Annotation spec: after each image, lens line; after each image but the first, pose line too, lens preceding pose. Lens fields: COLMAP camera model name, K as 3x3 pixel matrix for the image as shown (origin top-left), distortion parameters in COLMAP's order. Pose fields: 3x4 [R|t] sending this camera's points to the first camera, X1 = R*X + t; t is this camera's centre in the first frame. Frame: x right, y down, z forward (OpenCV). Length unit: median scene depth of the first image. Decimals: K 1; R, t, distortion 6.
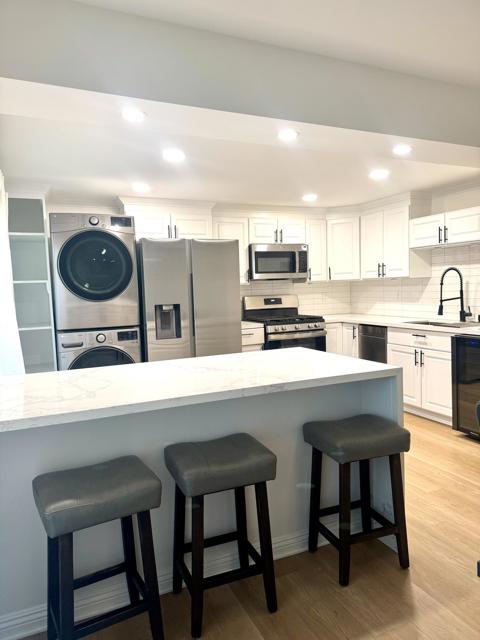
lens RADIAL K [[453.0, 0, 233.6], [0, 453.0, 322.7], [0, 0, 1]] dist [0.054784, -0.062463]
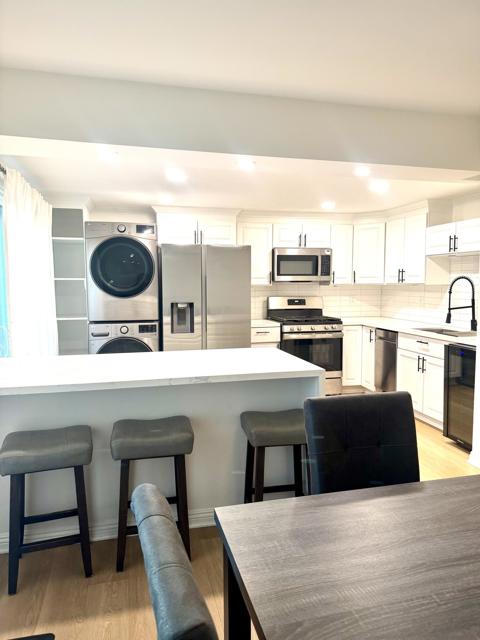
lens RADIAL K [[453.0, 0, 236.4], [0, 453.0, 315.5], [0, 0, 1]] dist [0.054784, -0.062463]
pose [[0.983907, 0.043305, -0.173354, 0.166796], [-0.043820, 0.999039, 0.000858, -0.013747], [0.173225, 0.006752, 0.984859, -0.075963]]
